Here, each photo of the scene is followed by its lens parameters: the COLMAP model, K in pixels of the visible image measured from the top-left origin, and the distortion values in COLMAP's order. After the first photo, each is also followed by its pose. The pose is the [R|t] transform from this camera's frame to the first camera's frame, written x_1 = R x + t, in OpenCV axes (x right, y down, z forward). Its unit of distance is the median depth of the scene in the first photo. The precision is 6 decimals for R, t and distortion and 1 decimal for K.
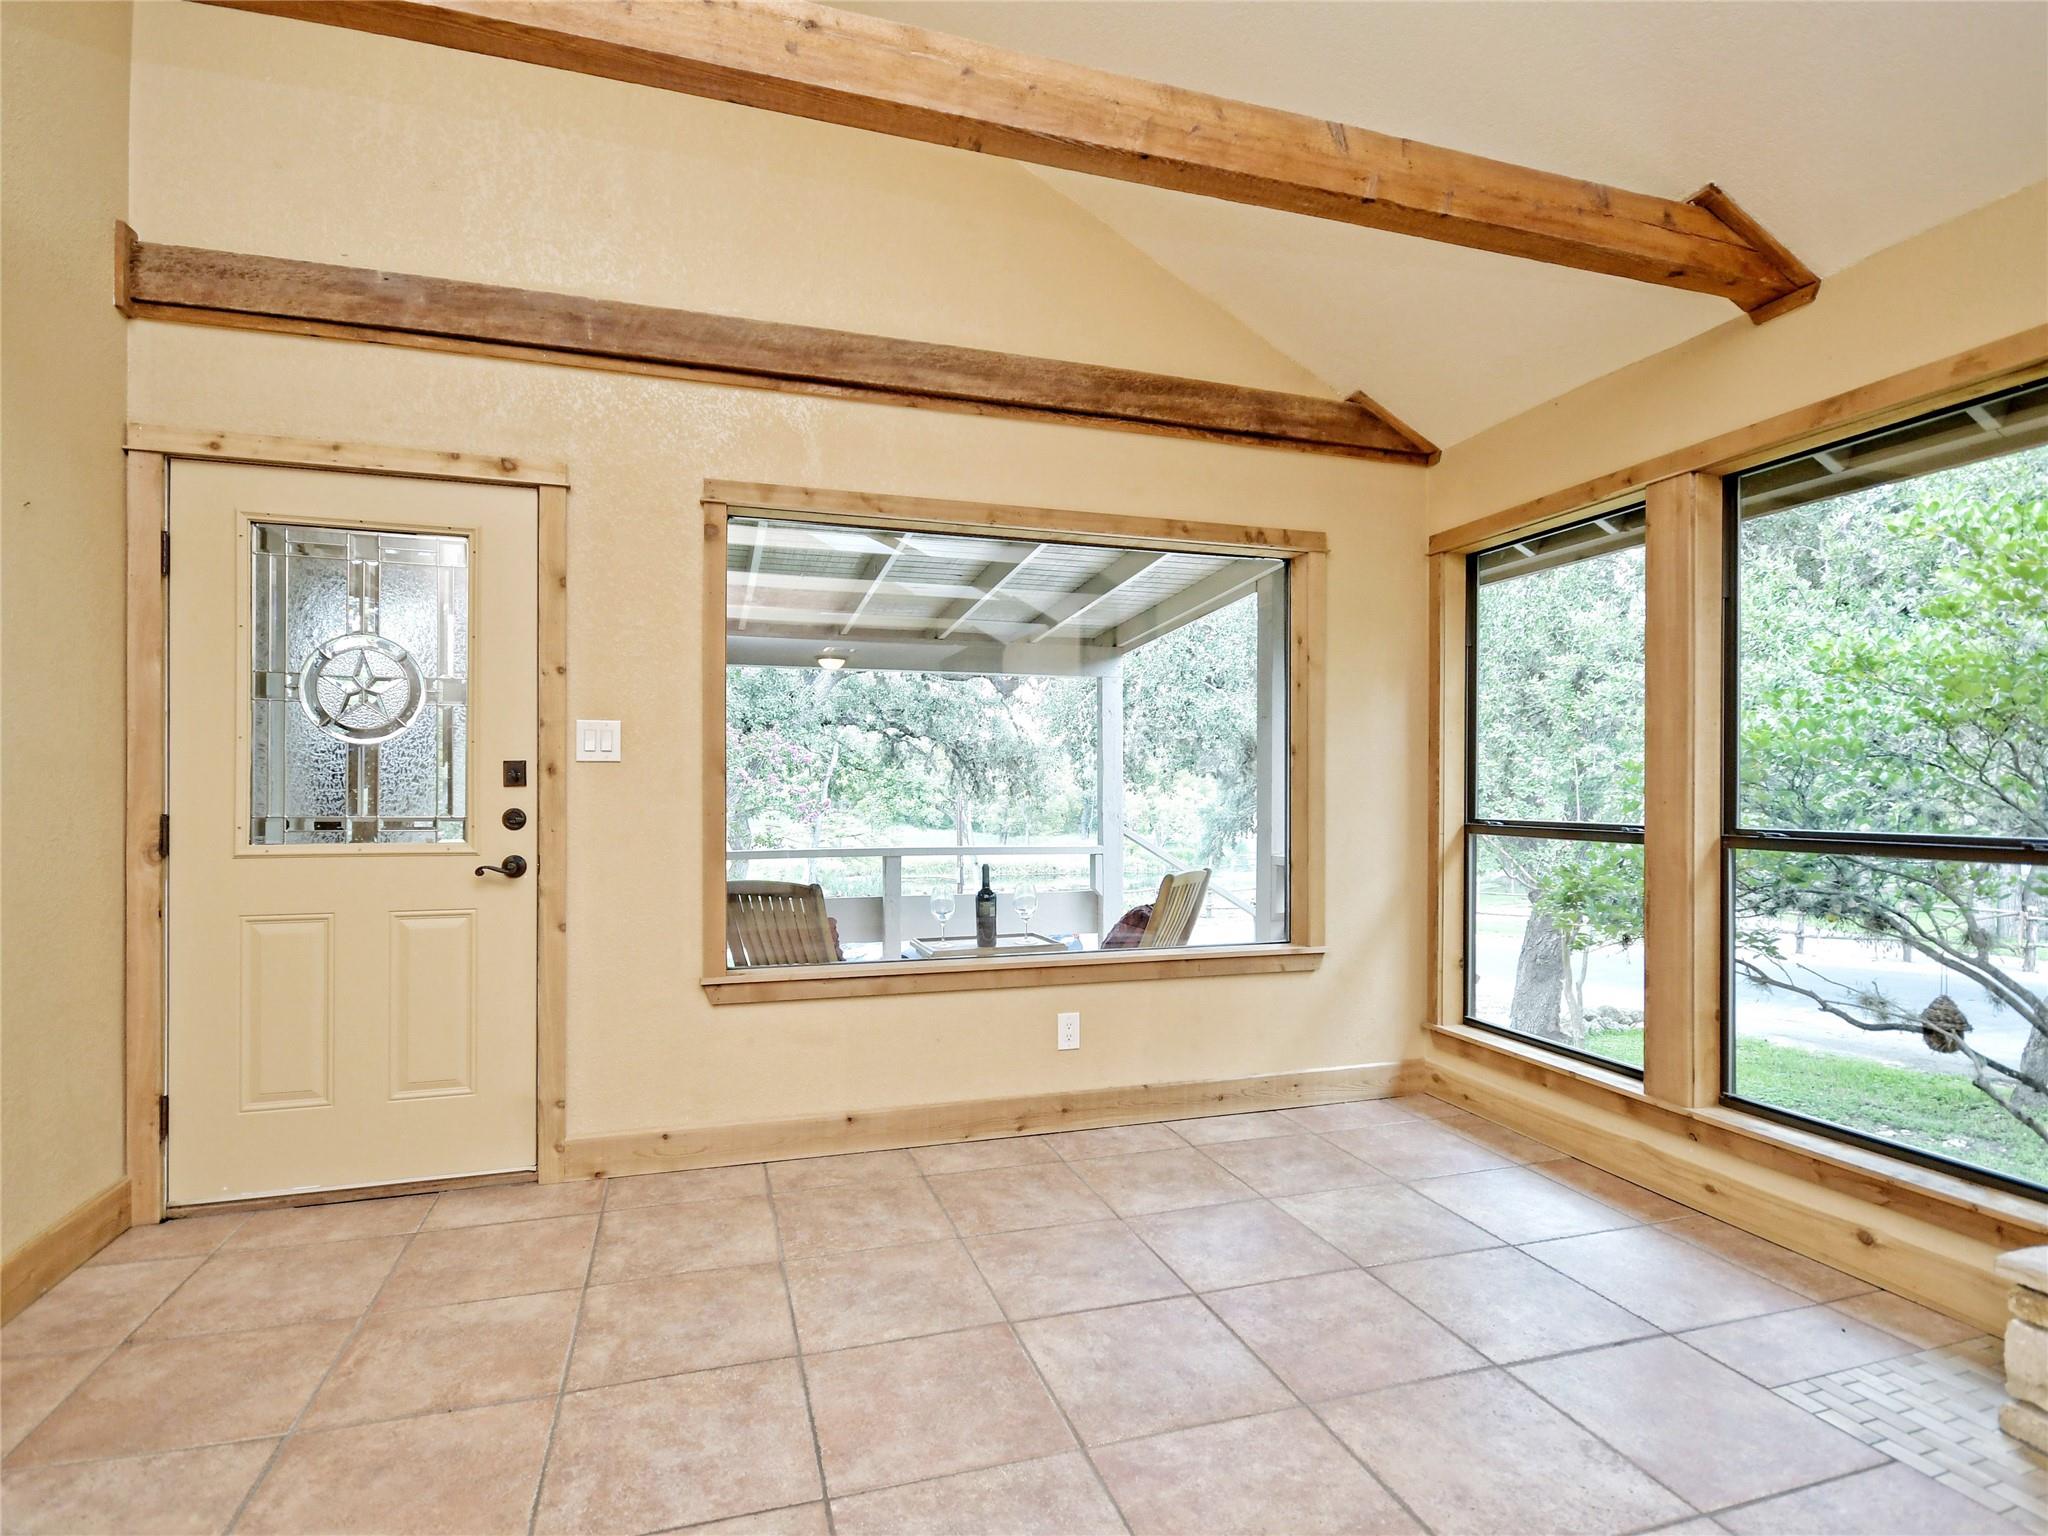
lens RADIAL K [[1037.9, 0, 1022.0], [0, 1037.9, 784.0], [0, 0, 1]] dist [0.001715, -0.001340]
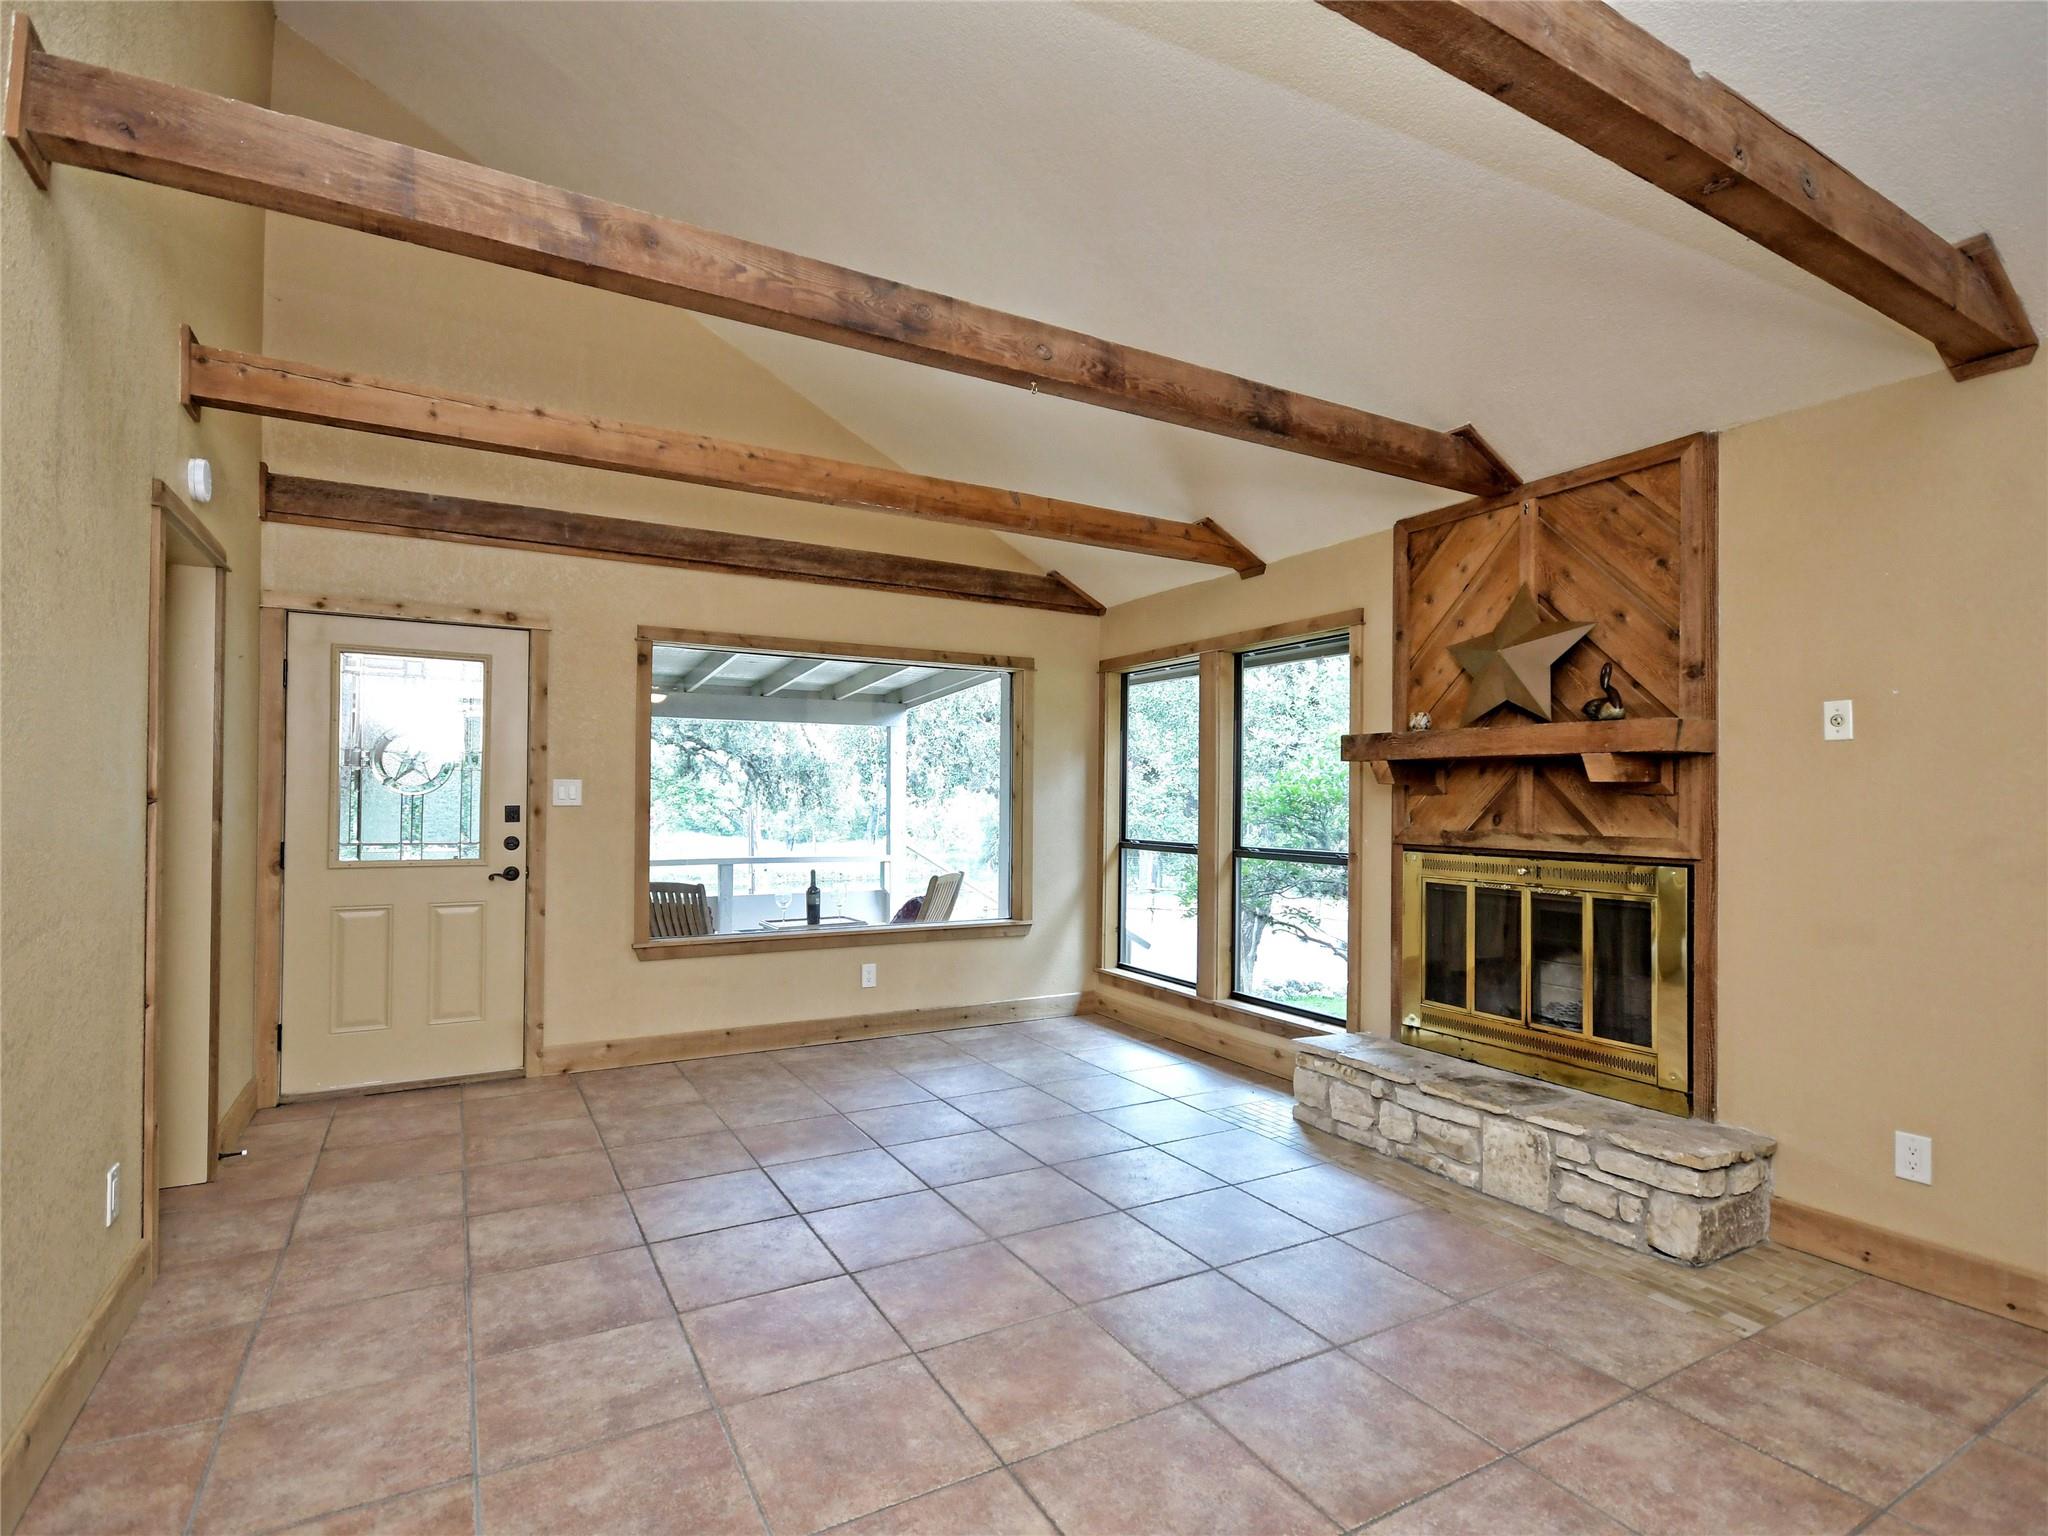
lens RADIAL K [[1007.9, 0, 1017.3], [0, 1007.9, 792.2], [0, 0, 1]] dist [-0.001256, -0.000174]
pose [[0.979035, 0.007161, 0.203567, -0.053305], [-0.007415, 0.999972, 0.000486, -0.046816], [-0.203558, -0.001985, 0.979061, -0.603892]]
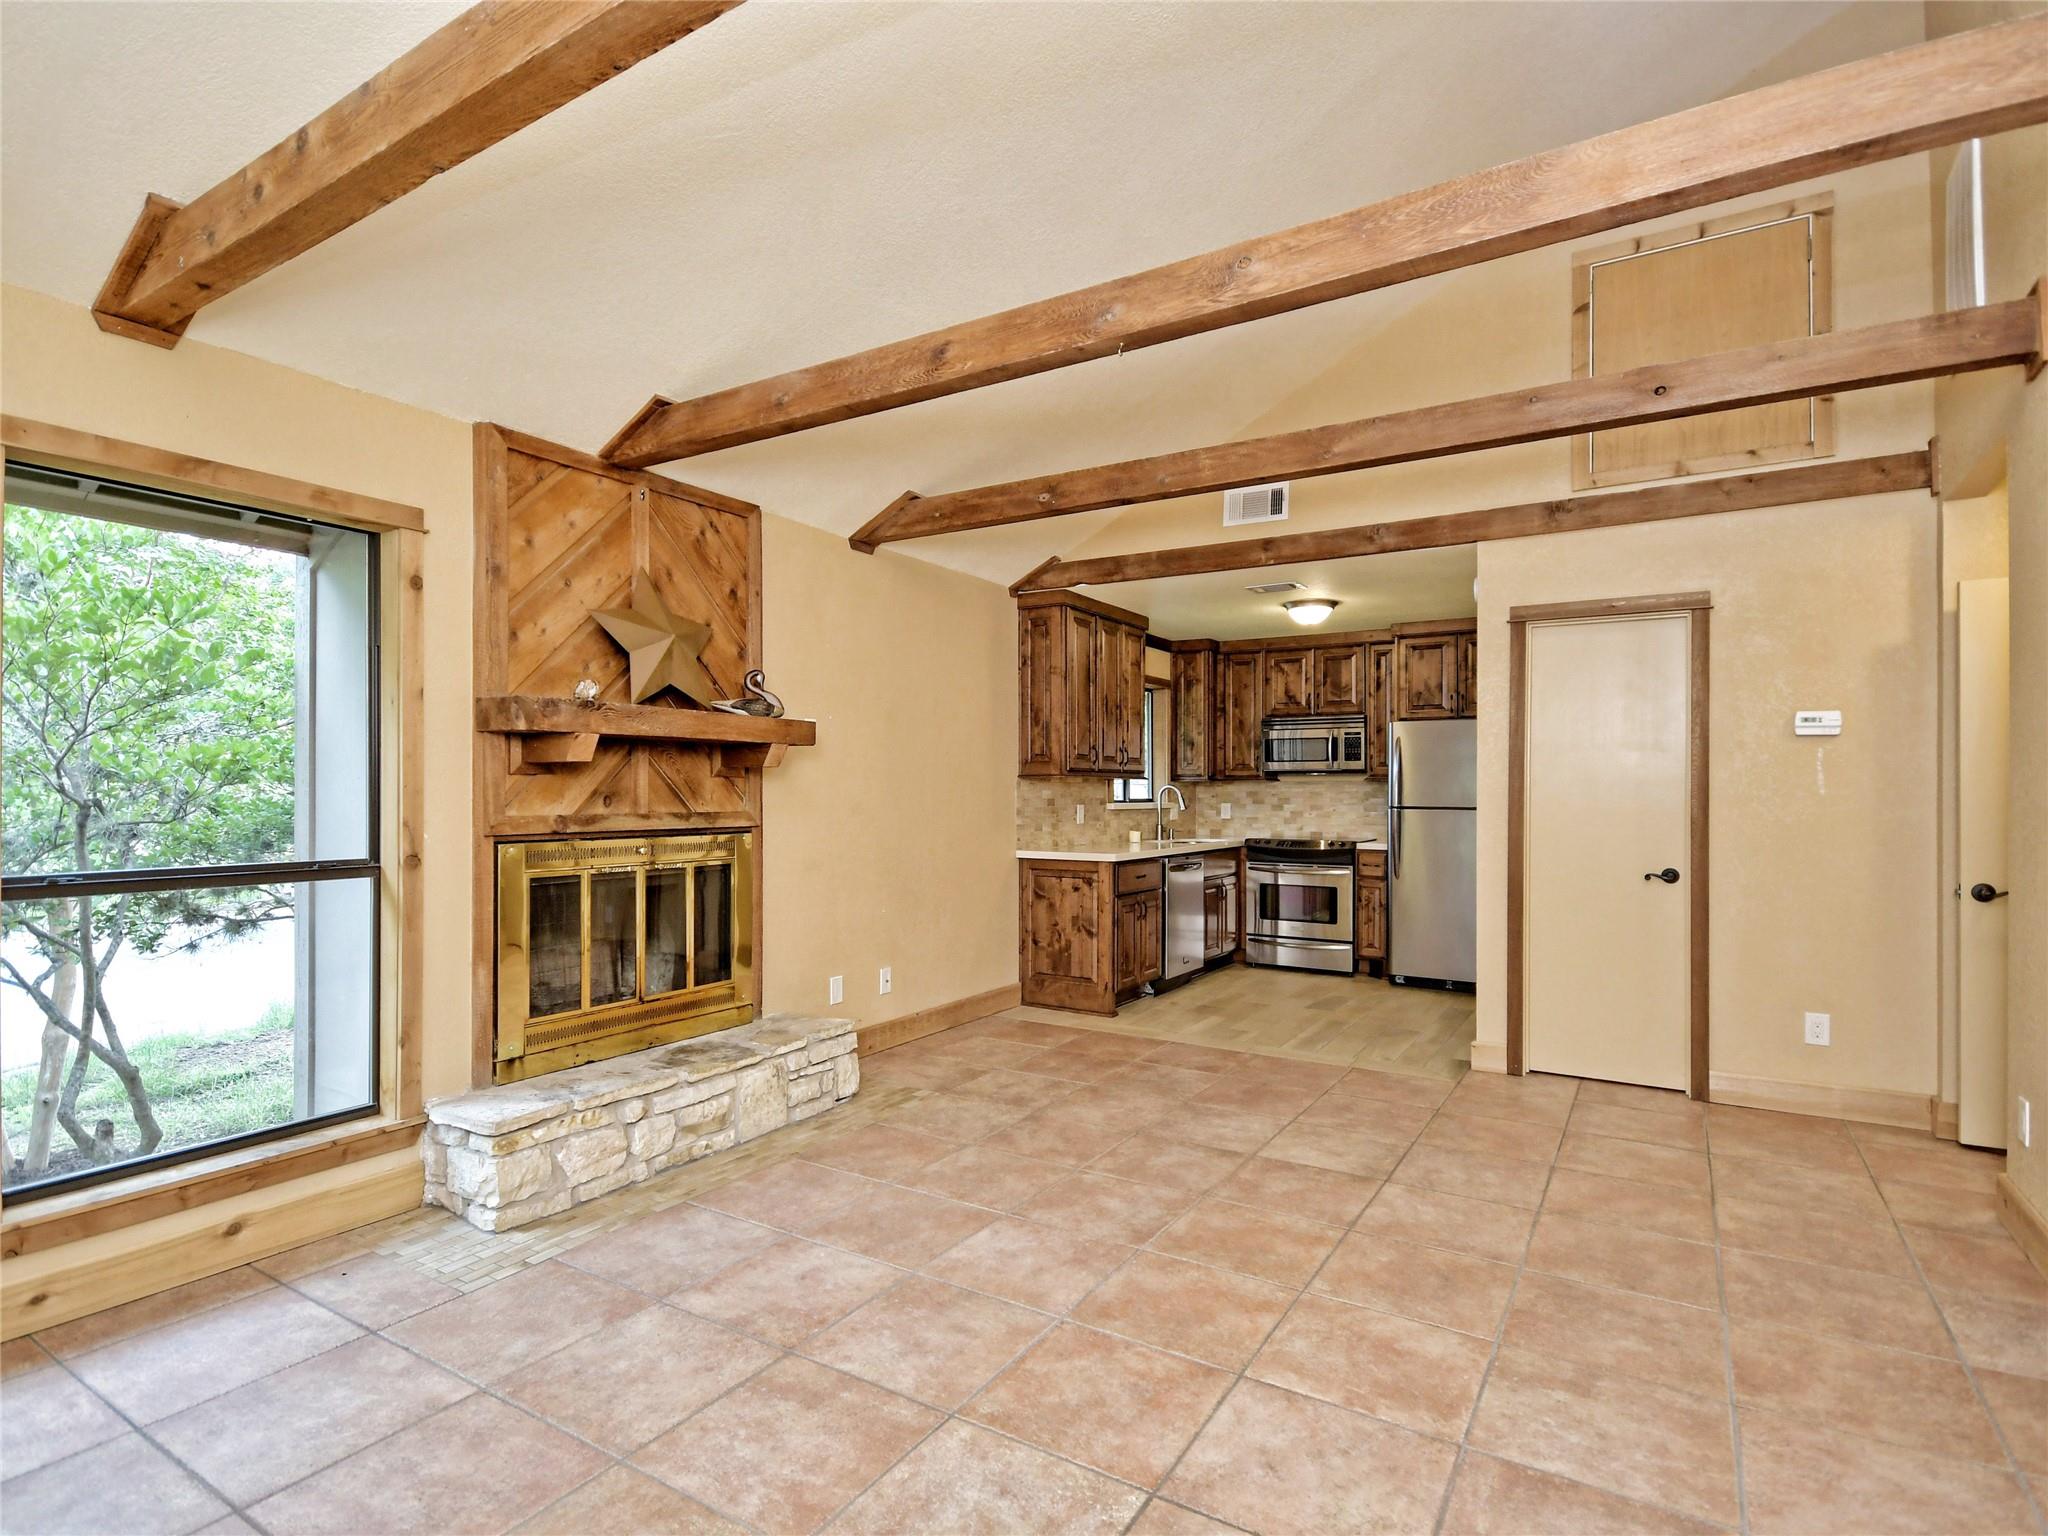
lens RADIAL K [[1037.9, 0, 1022.0], [0, 1037.9, 784.0], [0, 0, 1]] dist [0.001715, -0.001340]
pose [[-0.649074, 0.001562, 0.760724, -0.457805], [-0.009271, 0.999907, -0.009963, -0.030172], [-0.760669, -0.013520, -0.648999, 0.840440]]
